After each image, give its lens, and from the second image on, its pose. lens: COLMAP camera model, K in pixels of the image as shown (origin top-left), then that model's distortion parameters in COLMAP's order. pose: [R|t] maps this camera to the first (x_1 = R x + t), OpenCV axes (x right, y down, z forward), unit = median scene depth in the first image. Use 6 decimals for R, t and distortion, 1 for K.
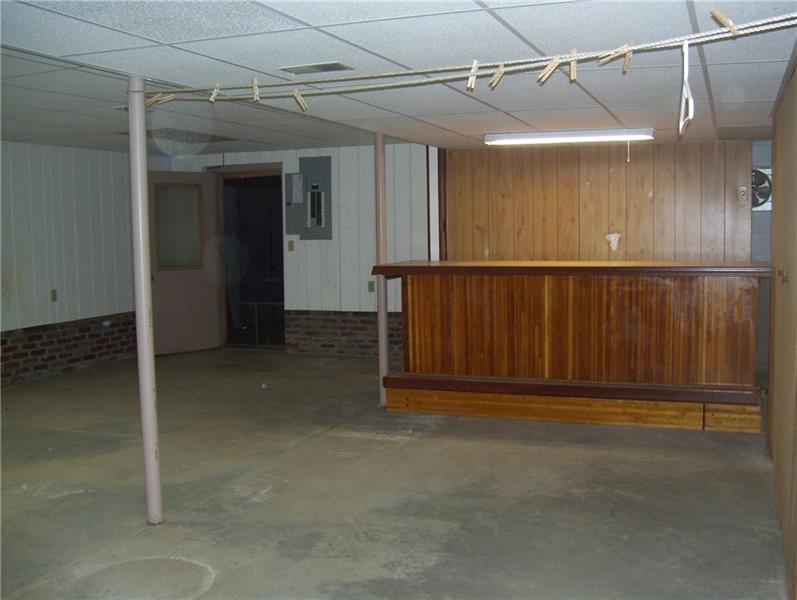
lens RADIAL K [[844.9, 0, 401.6], [0, 844.9, 298.7], [0, 0, 1]] dist [-0.138245, 0.000000]
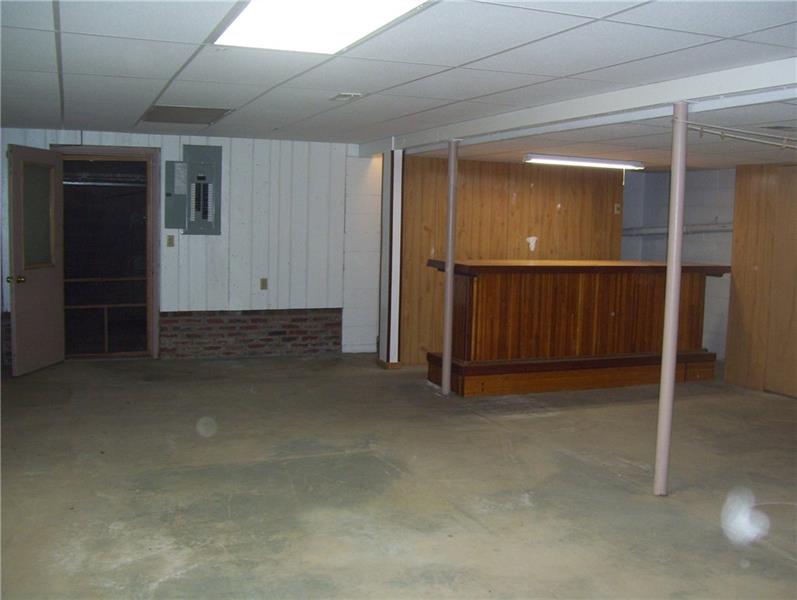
lens RADIAL K [[844.9, 0, 425.6], [0, 844.9, 298.6], [0, 0, 1]] dist [-0.138245, 0.000000]
pose [[0.738203, -0.031554, 0.673840, -0.547047], [0.022836, 0.999502, 0.021786, -0.014219], [-0.674192, -0.000694, 0.738556, 0.154989]]
